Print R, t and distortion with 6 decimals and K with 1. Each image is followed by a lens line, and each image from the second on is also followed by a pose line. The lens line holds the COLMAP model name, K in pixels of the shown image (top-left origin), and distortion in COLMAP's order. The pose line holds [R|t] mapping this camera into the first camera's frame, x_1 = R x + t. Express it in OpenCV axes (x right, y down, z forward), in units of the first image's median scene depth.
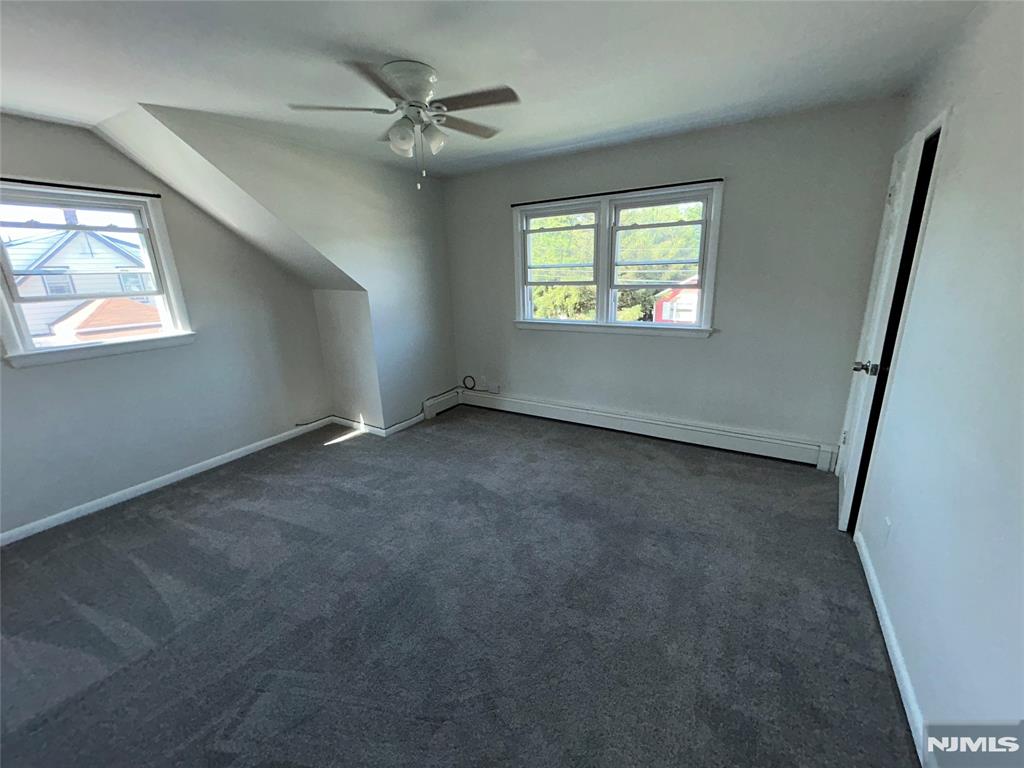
lens RADIAL K [[412.5, 0, 512.0], [0, 412.5, 384.0], [0, 0, 1]] dist [-0.001118, -0.000294]
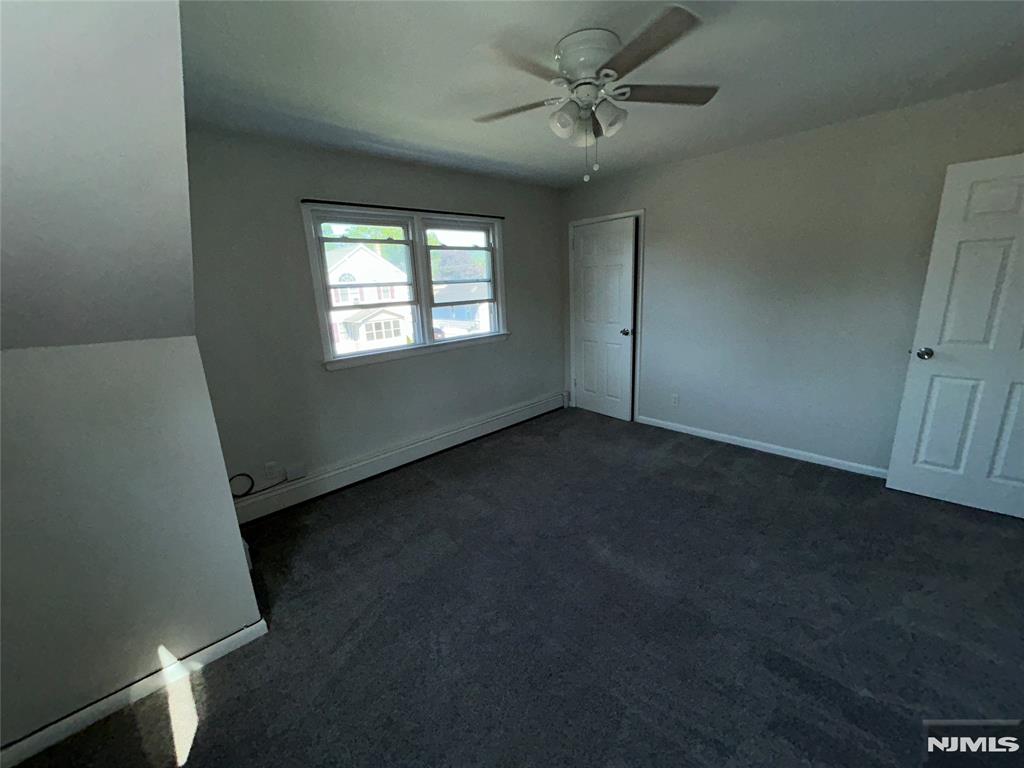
lens RADIAL K [[412.5, 0, 512.0], [0, 412.5, 384.0], [0, 0, 1]] dist [-0.001118, -0.000294]
pose [[0.260174, -0.217372, 0.940776, -0.681877], [0.292028, 0.946414, 0.137913, -0.139758], [-0.920342, 0.238851, 0.309711, 0.571402]]
